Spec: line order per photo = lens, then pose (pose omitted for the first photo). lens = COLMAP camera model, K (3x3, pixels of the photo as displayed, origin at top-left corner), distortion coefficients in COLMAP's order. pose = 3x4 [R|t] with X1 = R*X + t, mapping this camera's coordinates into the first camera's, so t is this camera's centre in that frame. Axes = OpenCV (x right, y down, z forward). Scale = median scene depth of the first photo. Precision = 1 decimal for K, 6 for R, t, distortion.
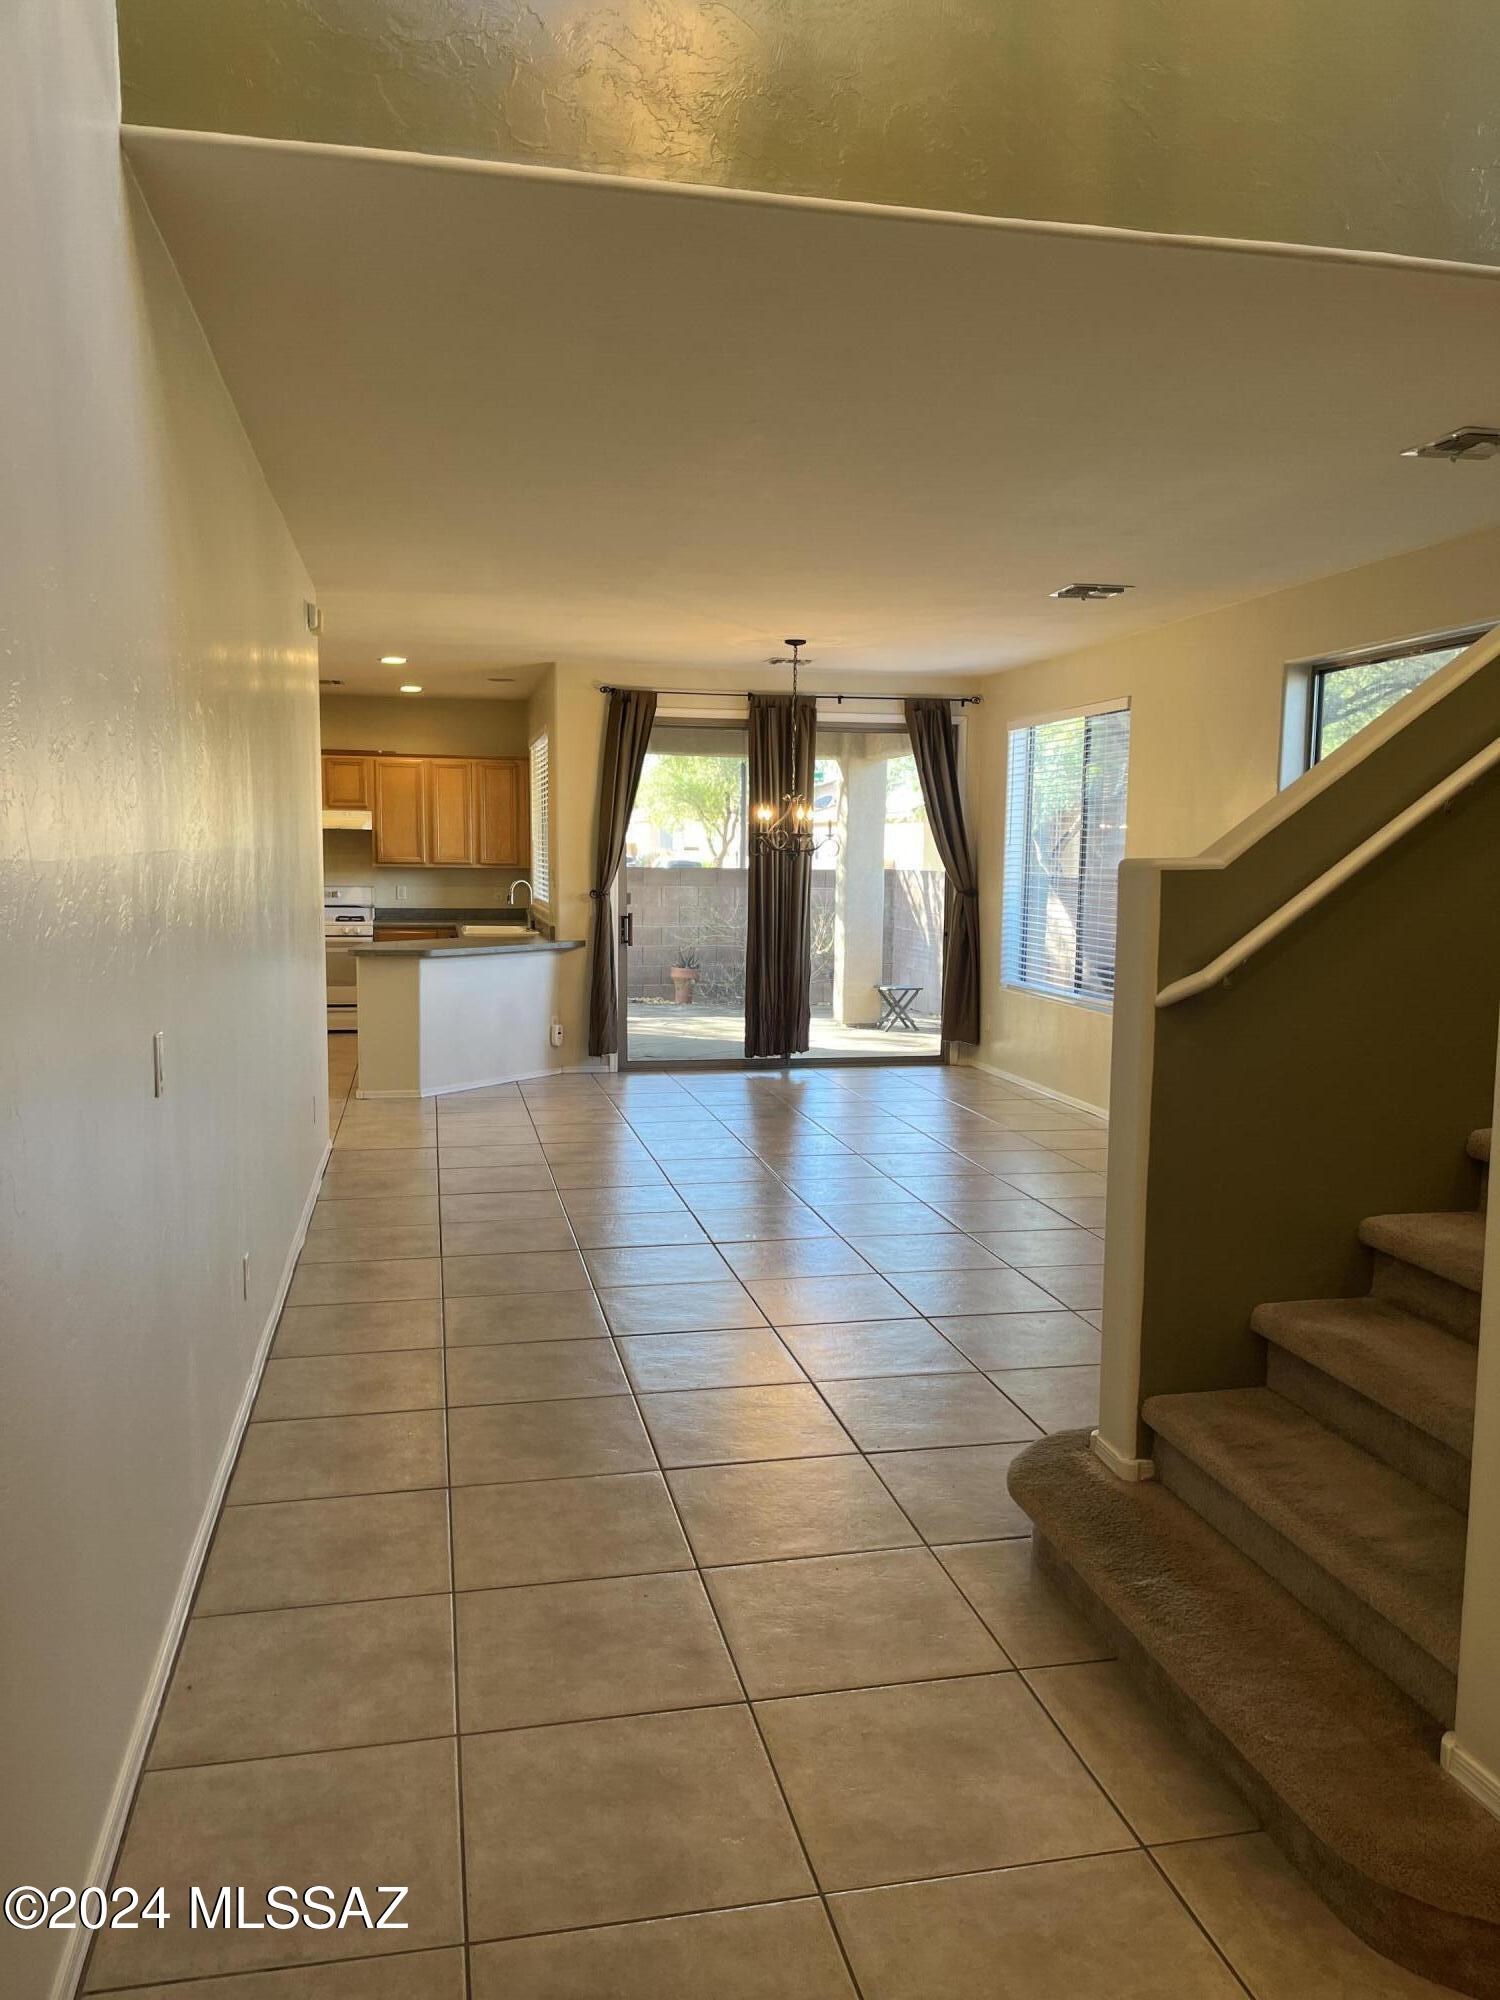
lens RADIAL K [[1521.8, 0, 748.0], [0, 1521.8, 1021.3], [0, 0, 1]] dist [0.084429, -0.108322]
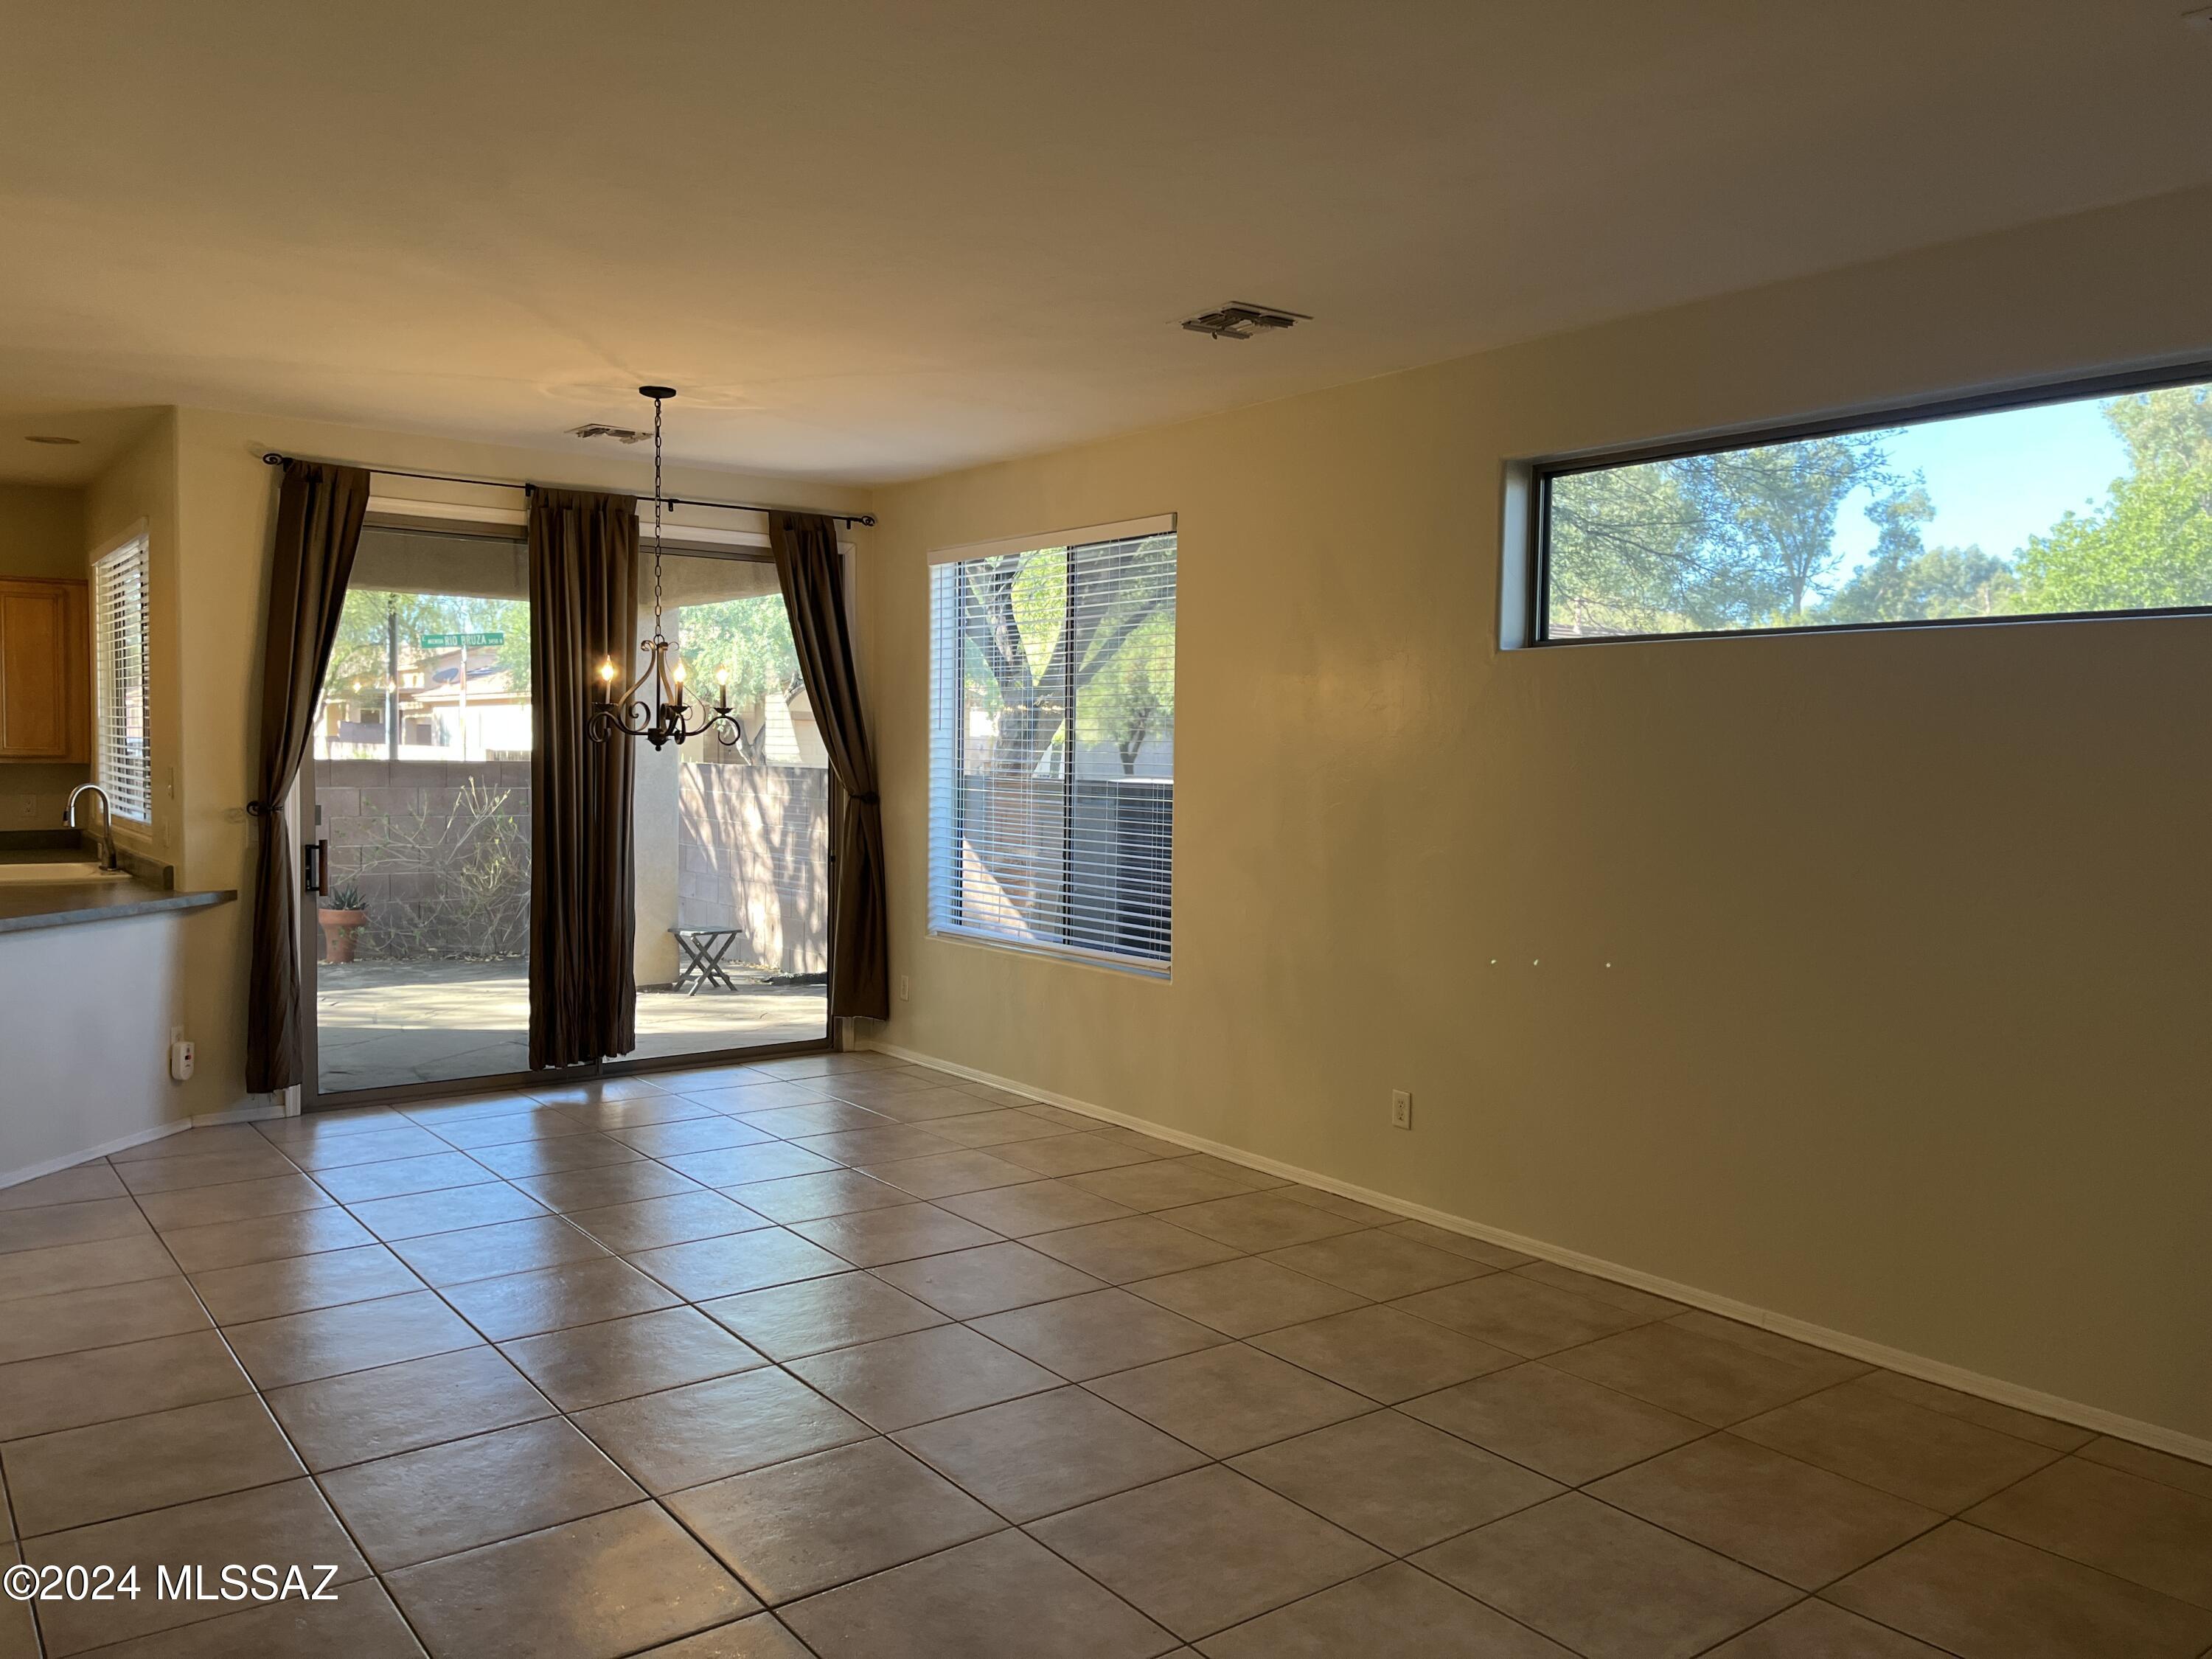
lens RADIAL K [[1683.1, 0, 1099.0], [0, 1683.1, 818.9], [0, 0, 1]] dist [0.084429, -0.108322]
pose [[0.908345, -0.018047, 0.417832, -0.079120], [0.044493, 0.997569, -0.053639, -0.030584], [-0.415848, 0.067314, 0.906939, 0.279367]]
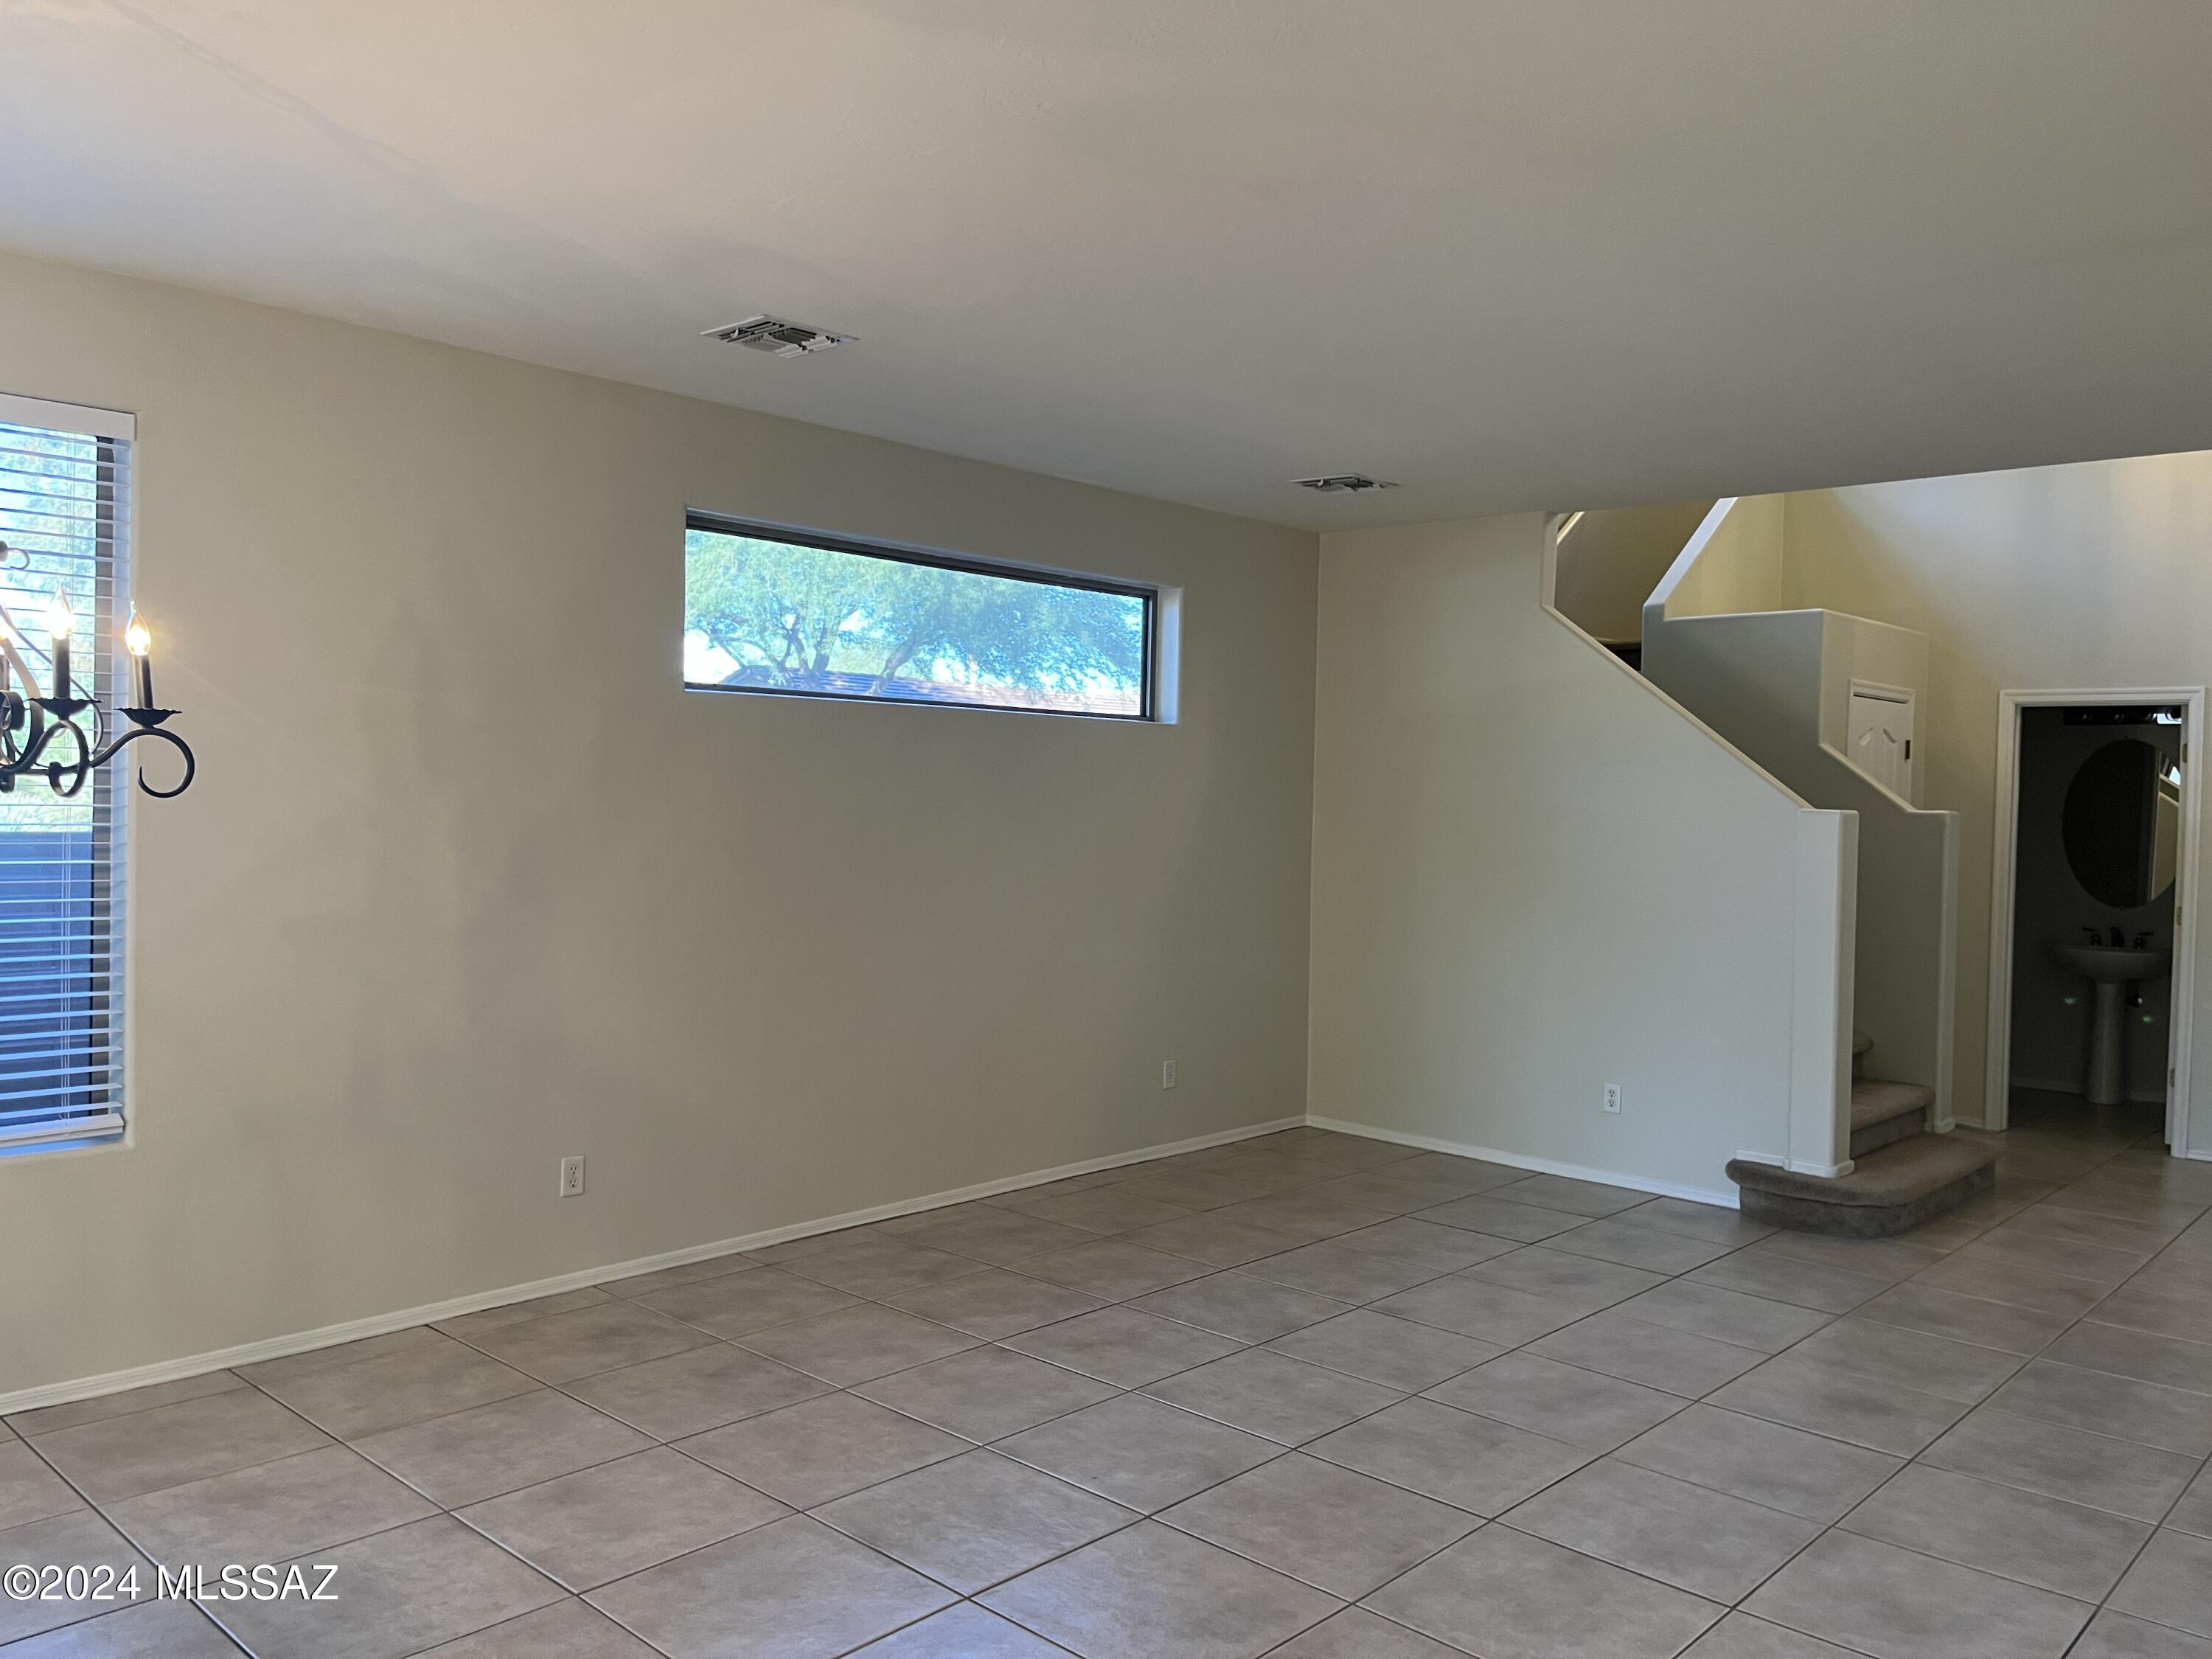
lens RADIAL K [[1683.1, 0, 1097.2], [0, 1683.1, 836.7], [0, 0, 1]] dist [0.084429, -0.108322]
pose [[-0.575360, -0.049700, 0.816389, -0.266151], [0.060074, 0.992888, 0.102783, -0.107012], [-0.815691, 0.108181, -0.568283, 0.909631]]
